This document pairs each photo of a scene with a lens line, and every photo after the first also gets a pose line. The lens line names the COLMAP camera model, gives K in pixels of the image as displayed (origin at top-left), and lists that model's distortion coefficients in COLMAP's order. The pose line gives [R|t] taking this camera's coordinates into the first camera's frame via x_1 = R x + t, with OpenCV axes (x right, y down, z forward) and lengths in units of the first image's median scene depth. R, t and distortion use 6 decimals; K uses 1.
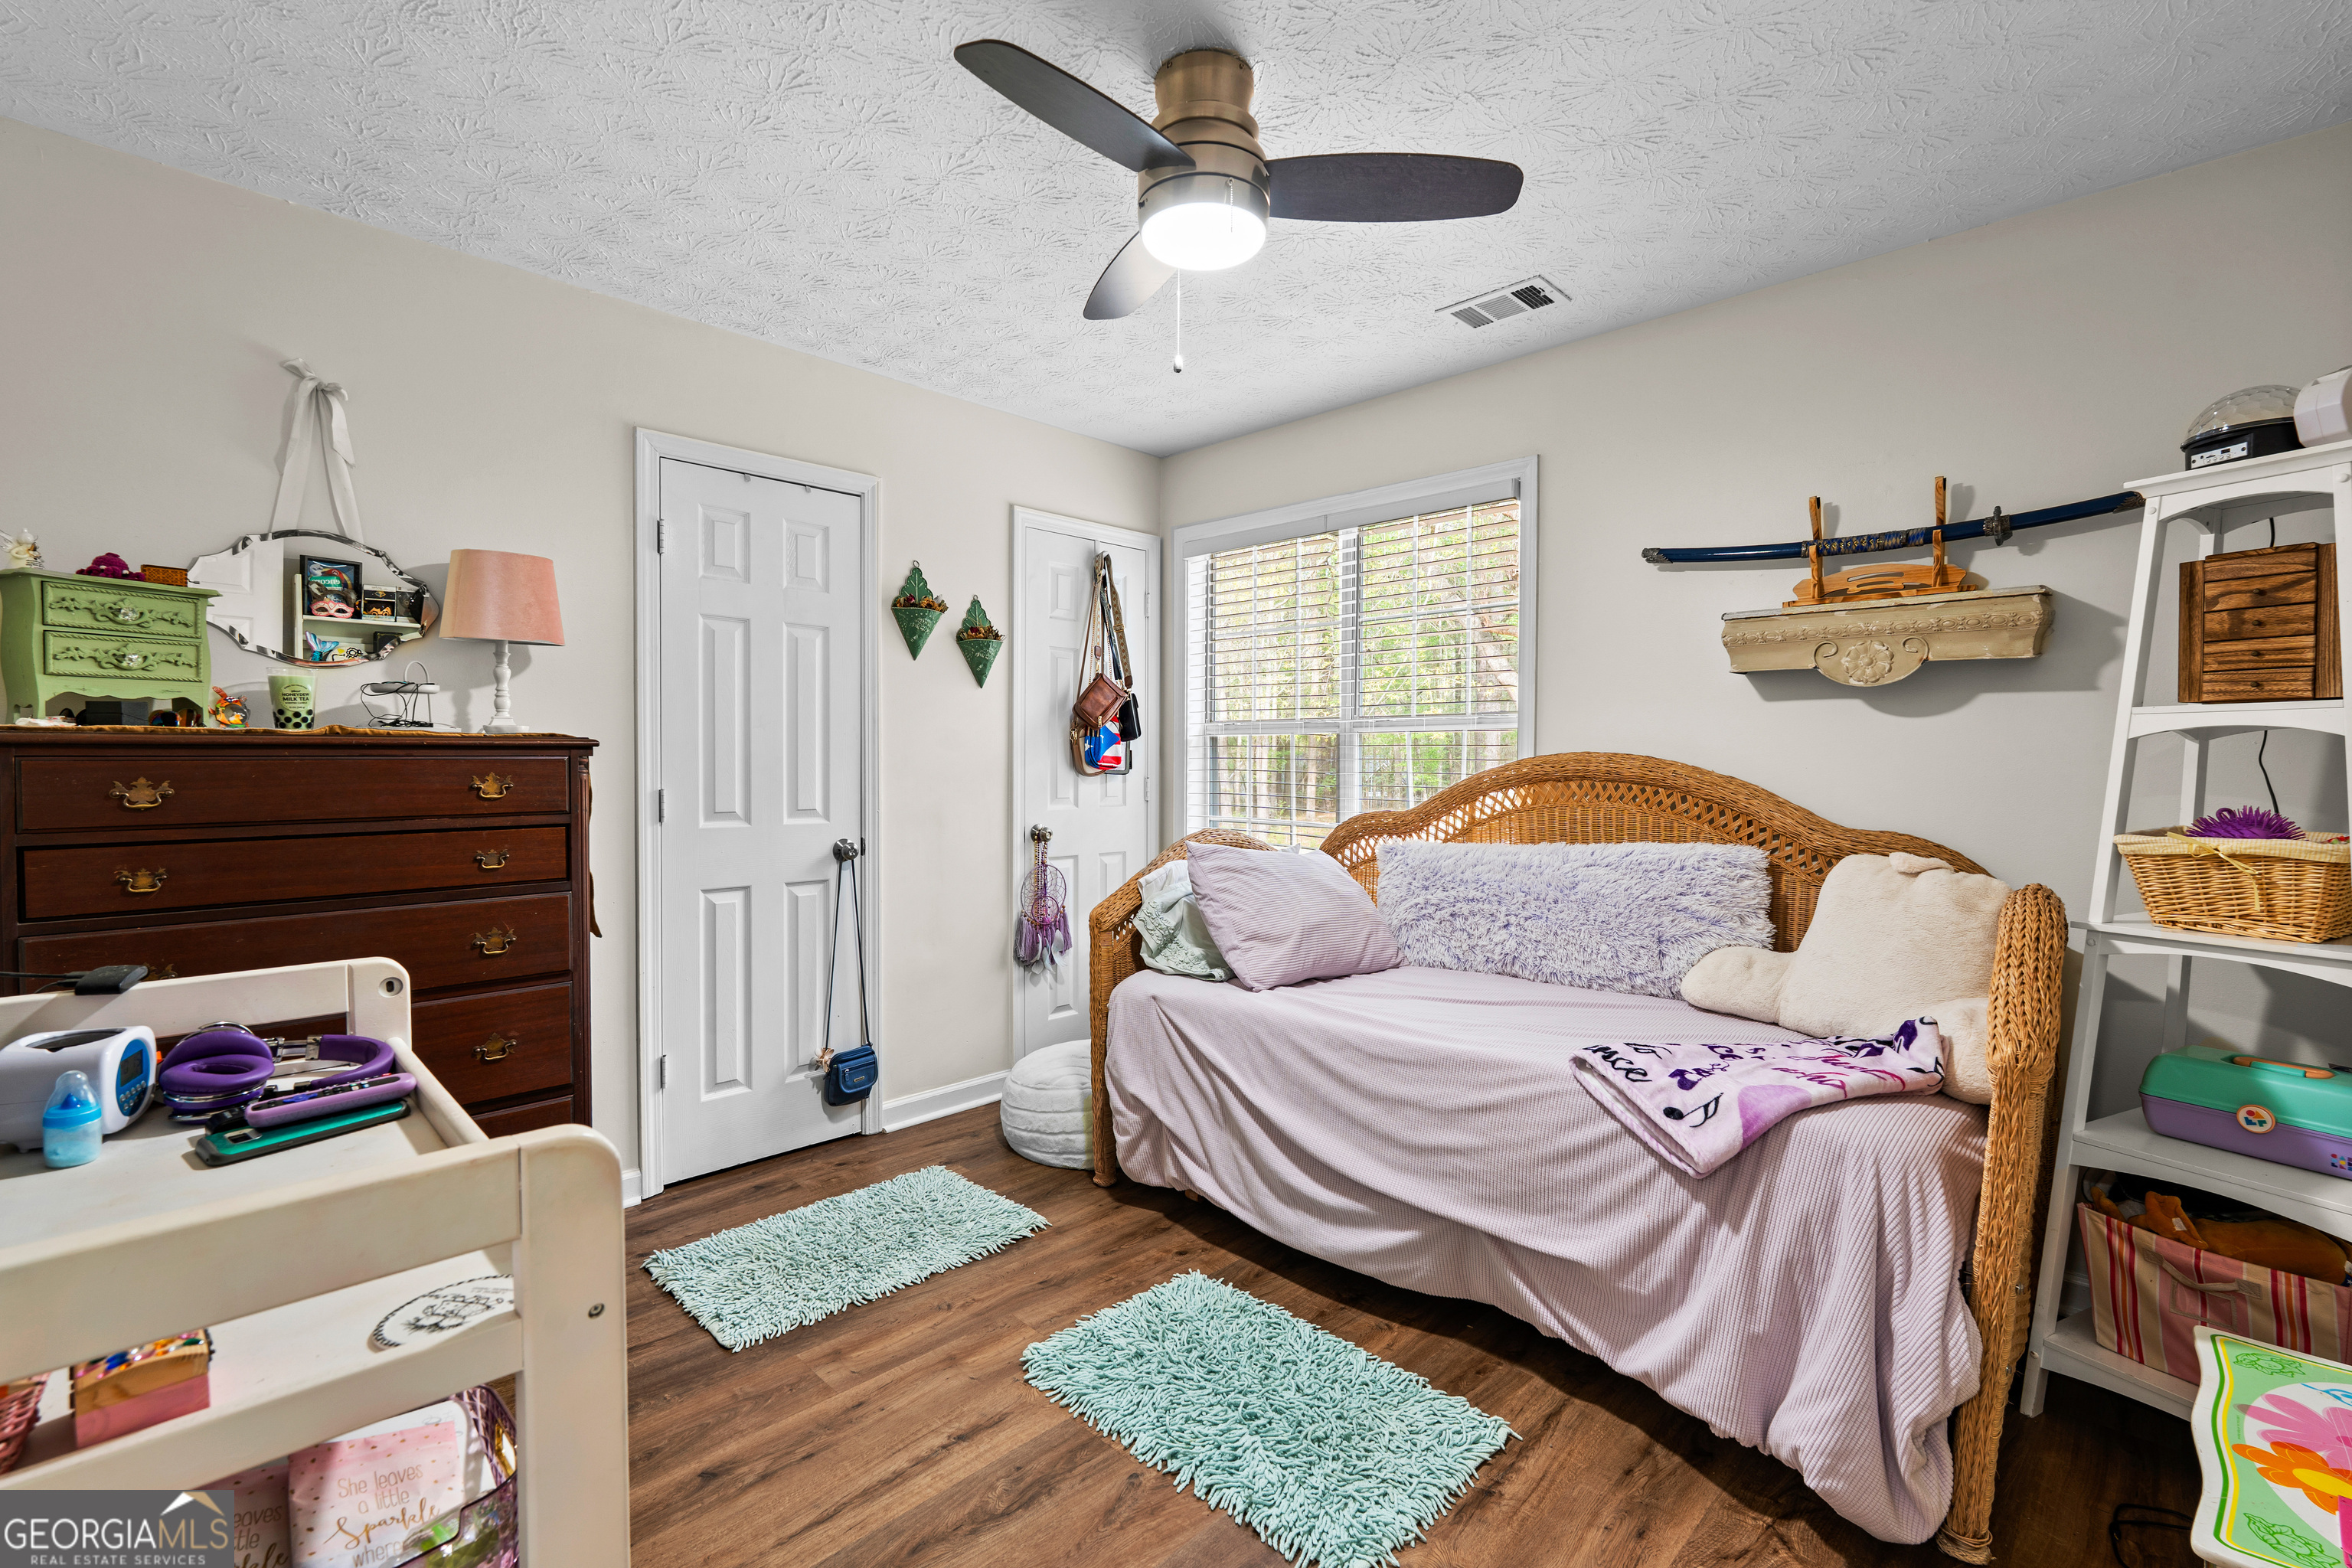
lens RADIAL K [[1019.9, 0, 1172.1], [0, 1019.9, 781.9], [0, 0, 1]] dist [-0.003886, -0.000140]
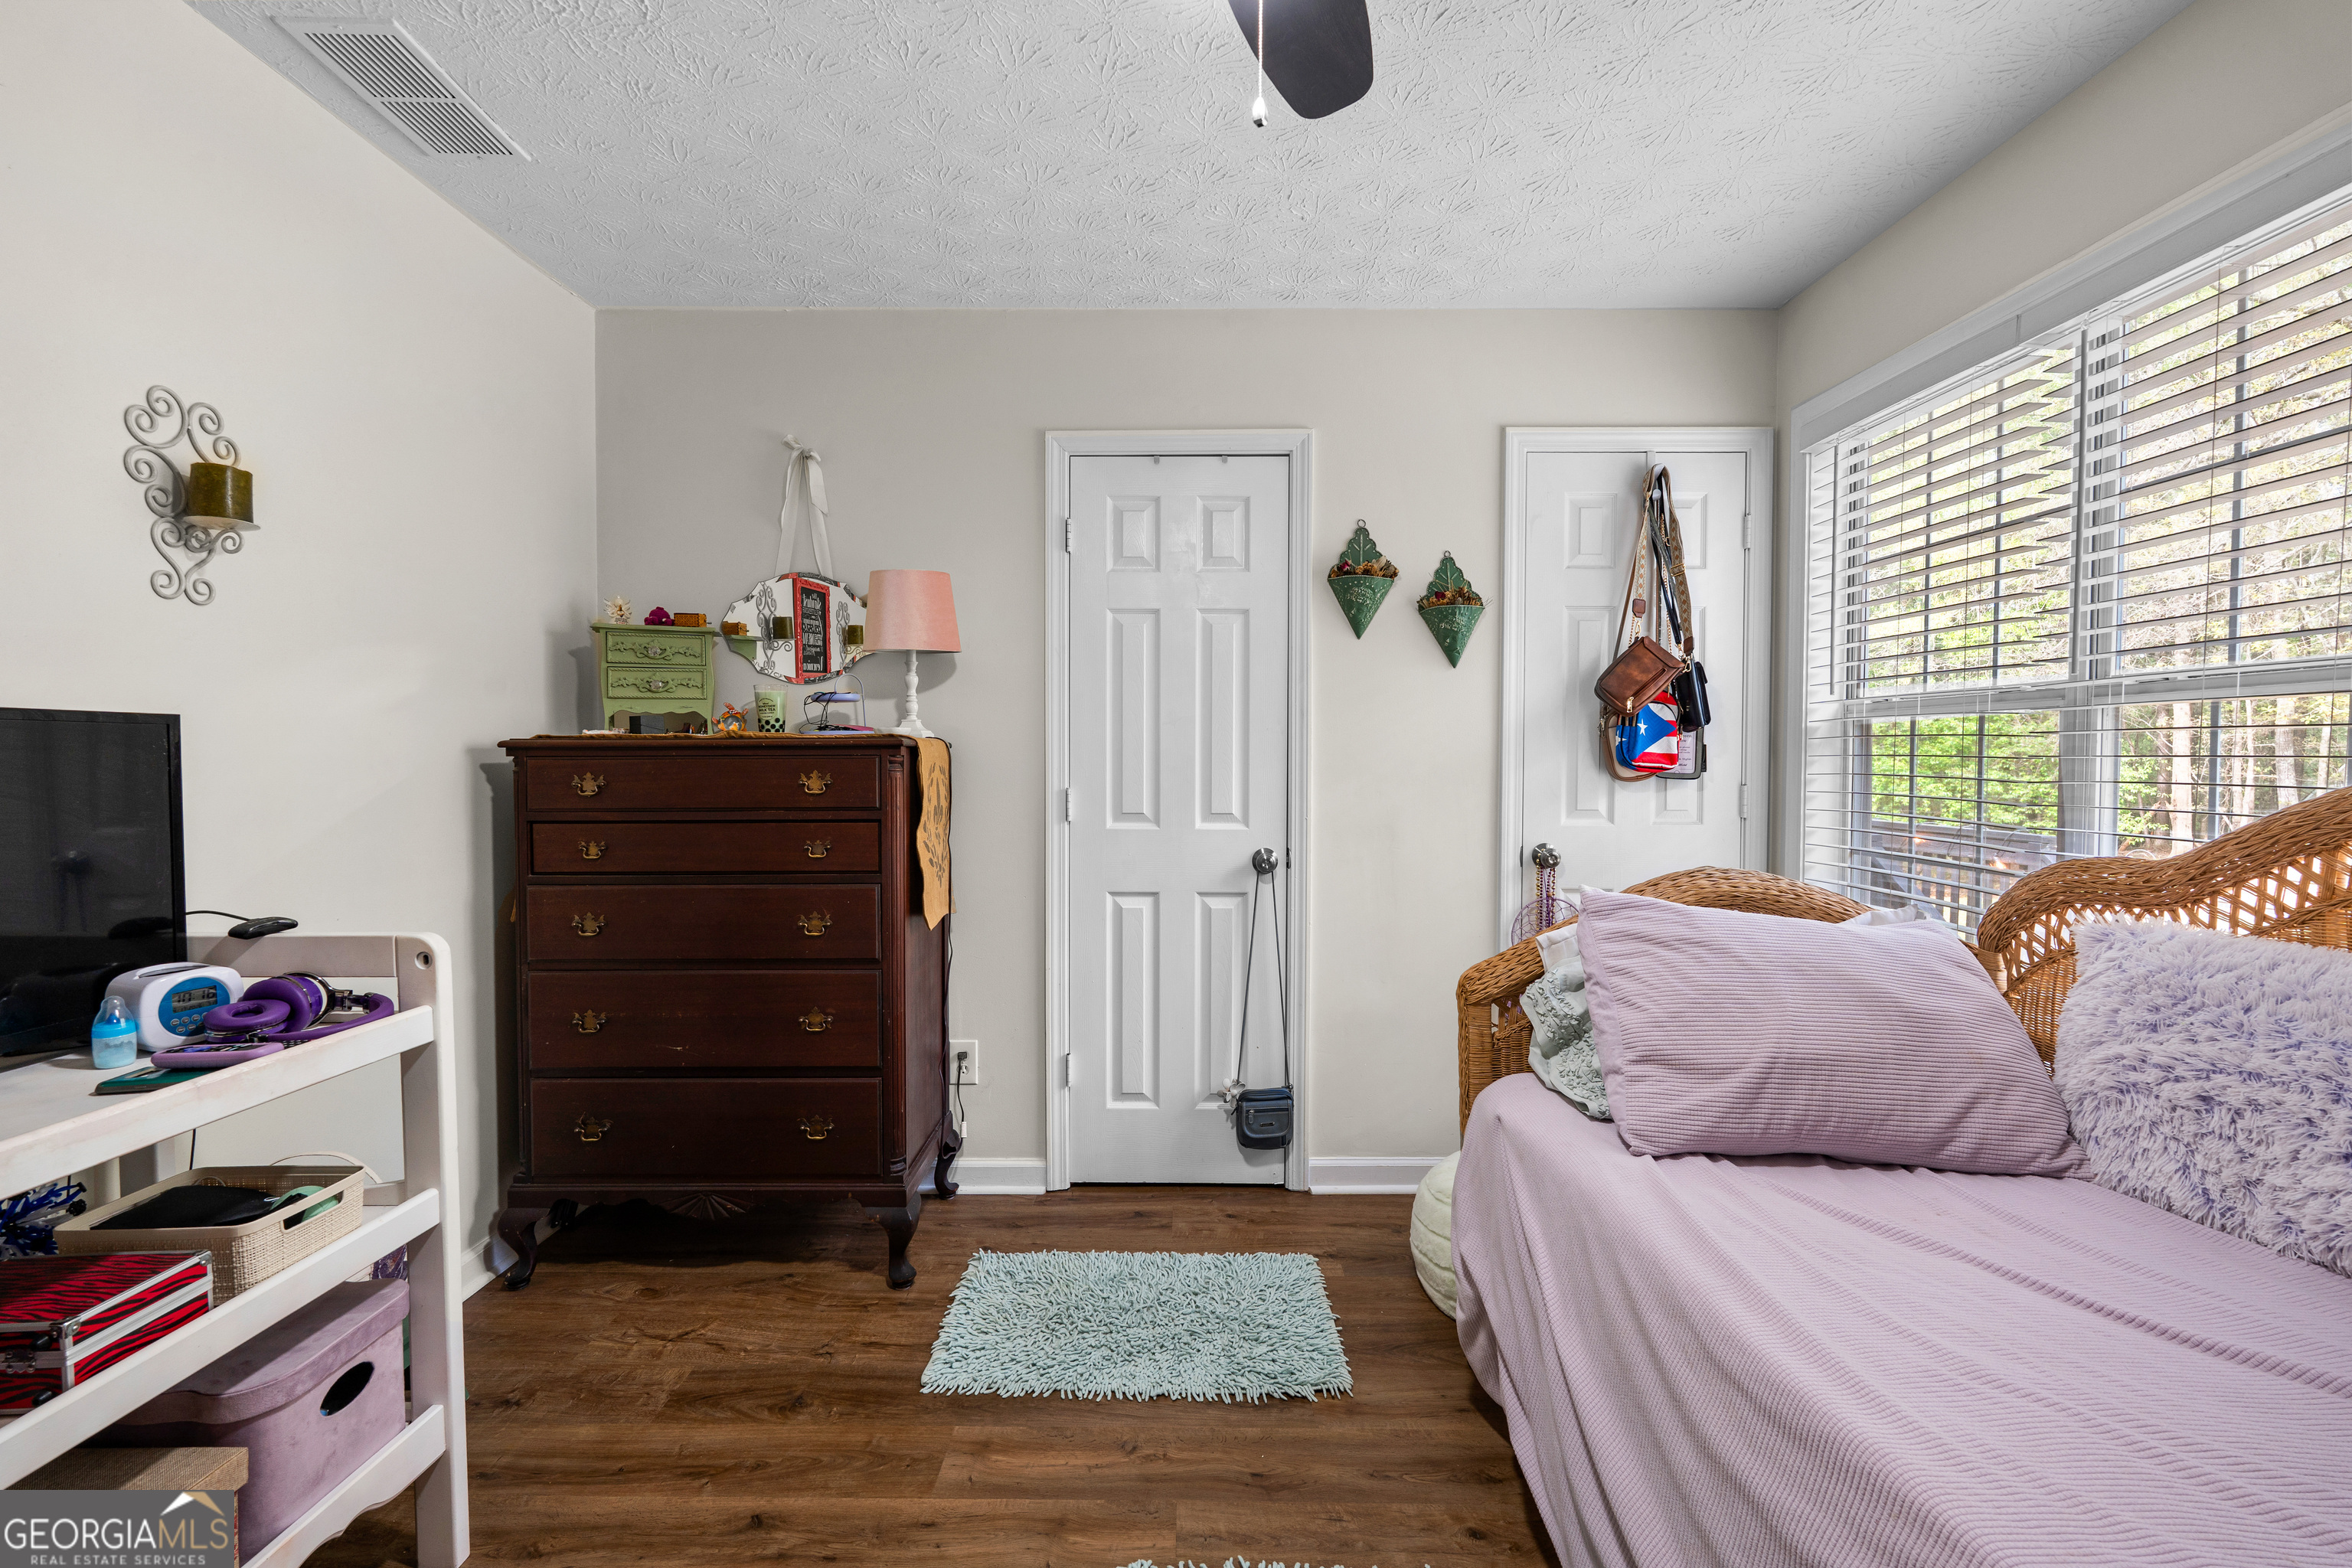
lens RADIAL K [[1019.9, 0, 1172.1], [0, 1019.9, 781.9], [0, 0, 1]] dist [-0.003886, -0.000140]
pose [[0.701708, 0.015382, -0.712299, 0.252295], [-0.014297, 0.999870, 0.007507, -0.006952], [0.712321, 0.004916, 0.701836, 0.327207]]
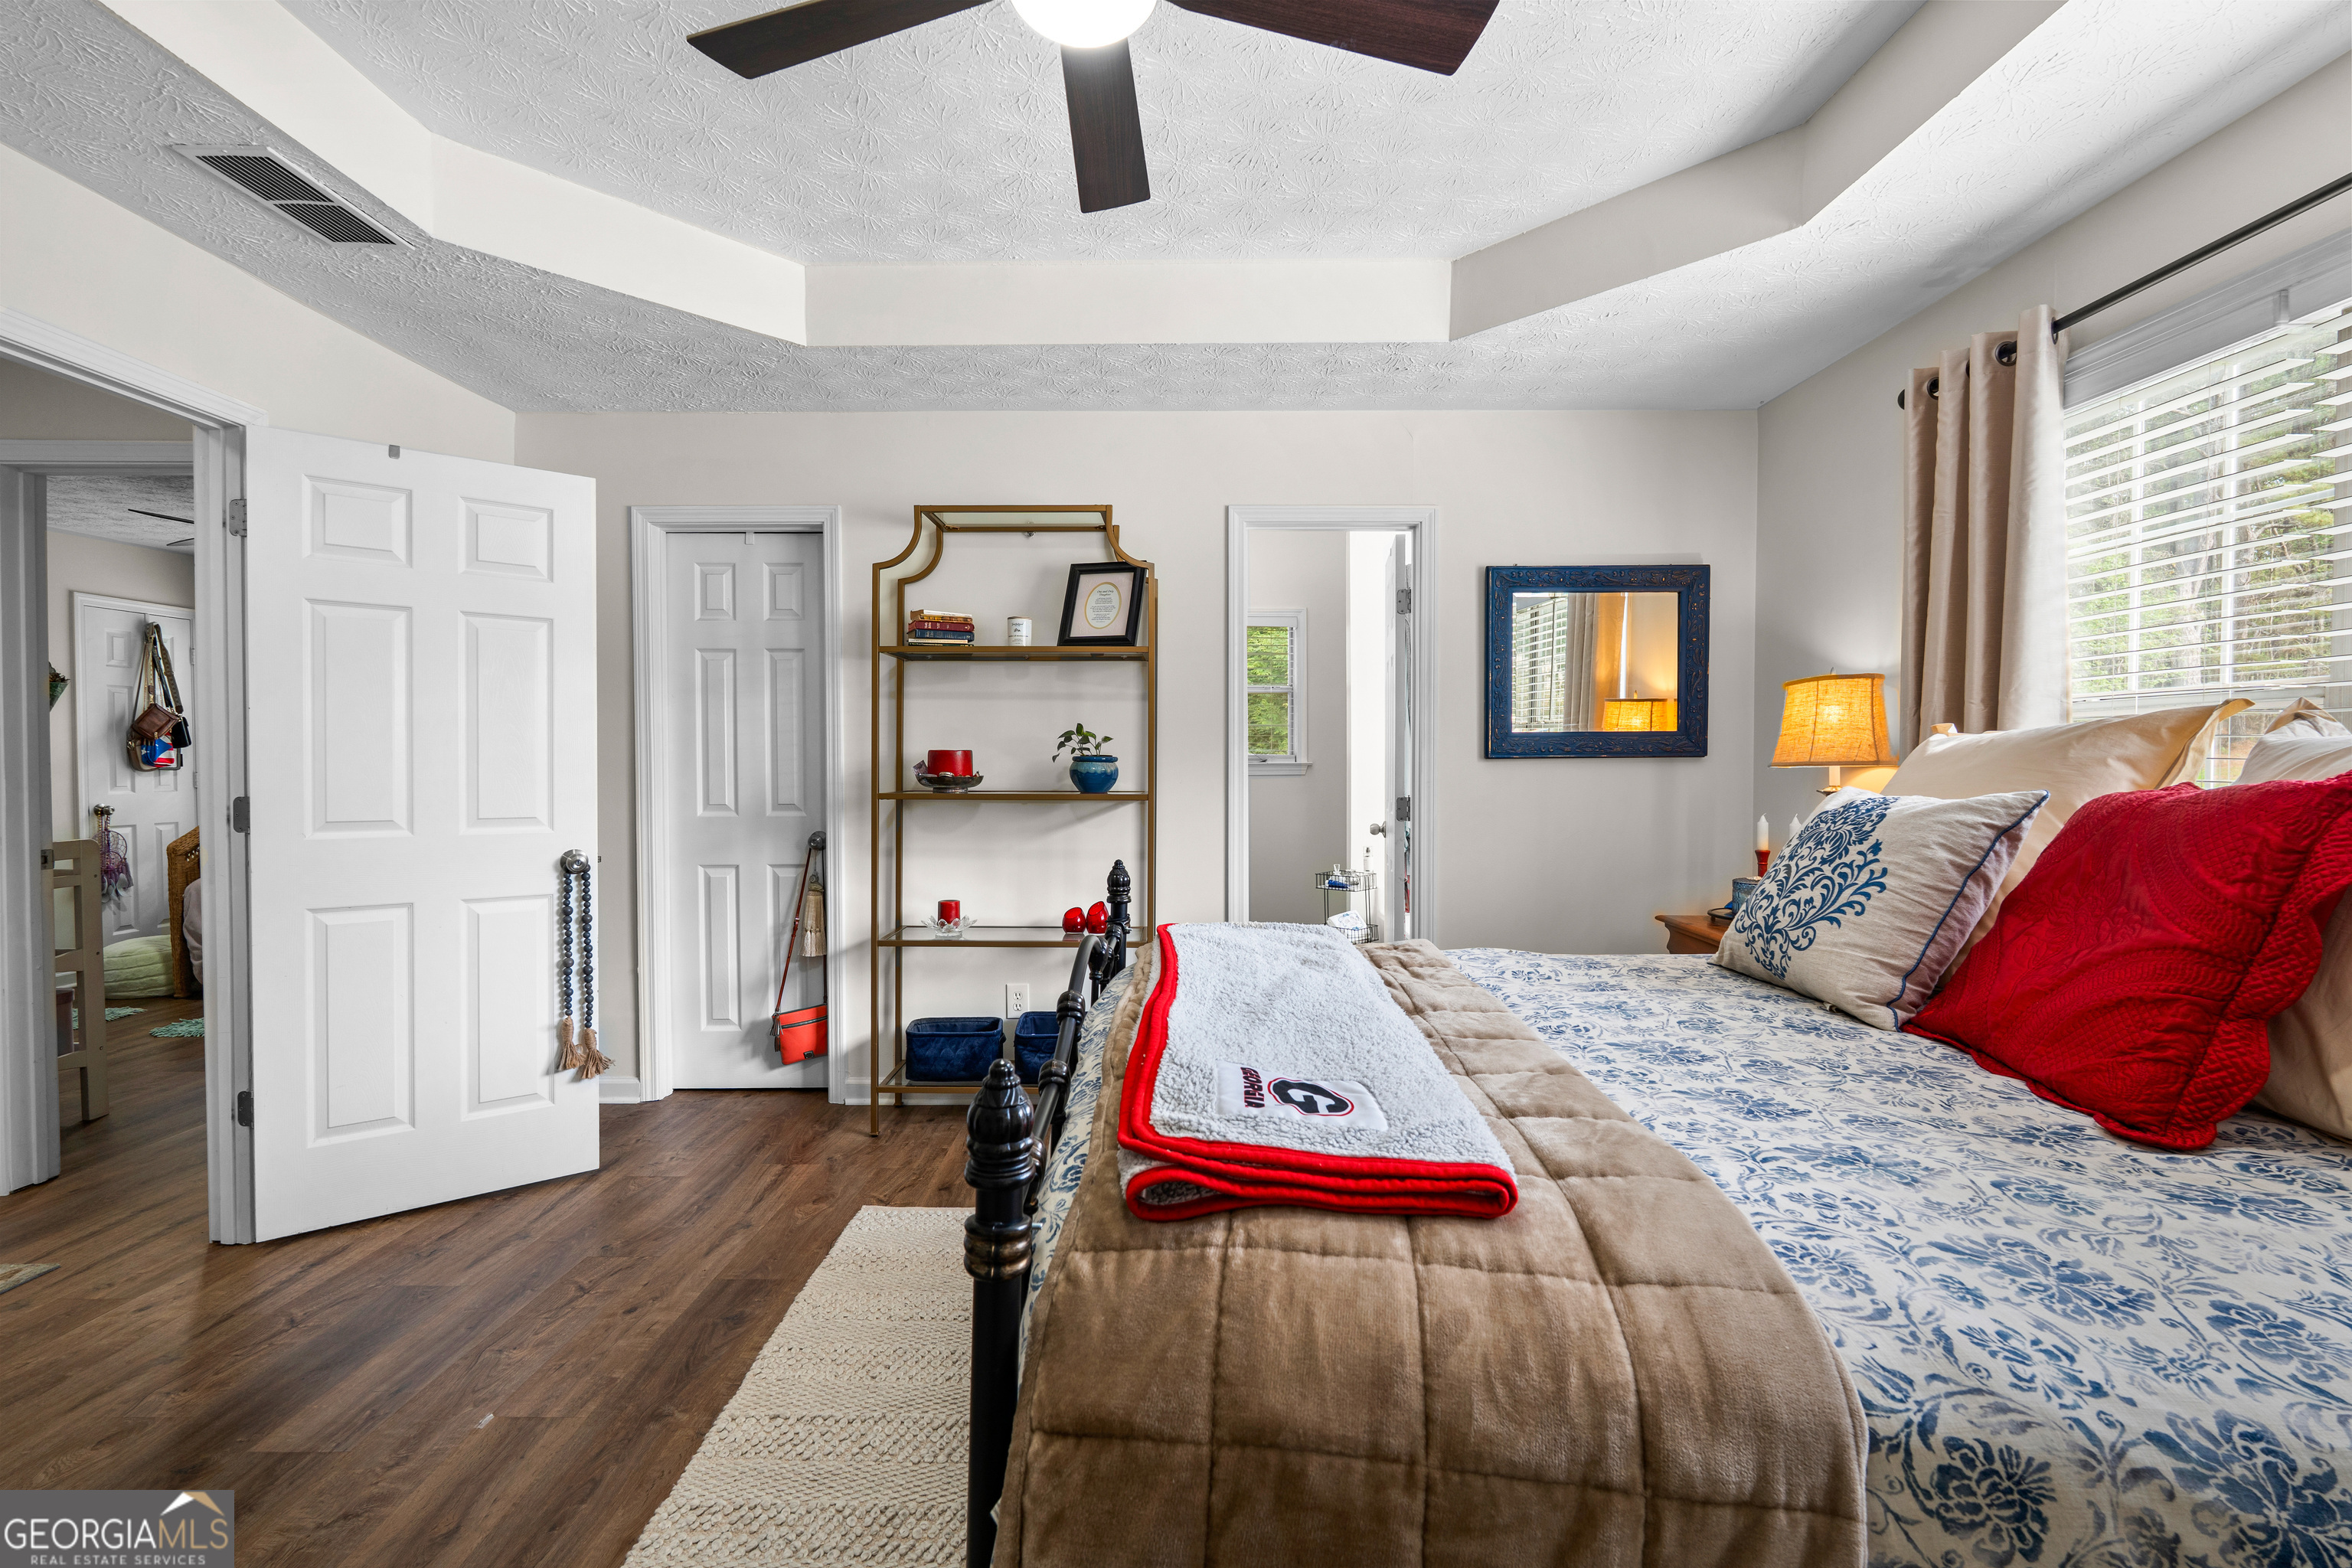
lens RADIAL K [[1040.2, 0, 1171.7], [0, 1040.2, 782.8], [0, 0, 1]] dist [-0.001006, 0.000104]
pose [[0.717529, -0.020758, 0.696220, -0.076636], [0.021783, 0.999736, 0.007359, 0.040052], [-0.696188, 0.009886, 0.717791, -1.406841]]
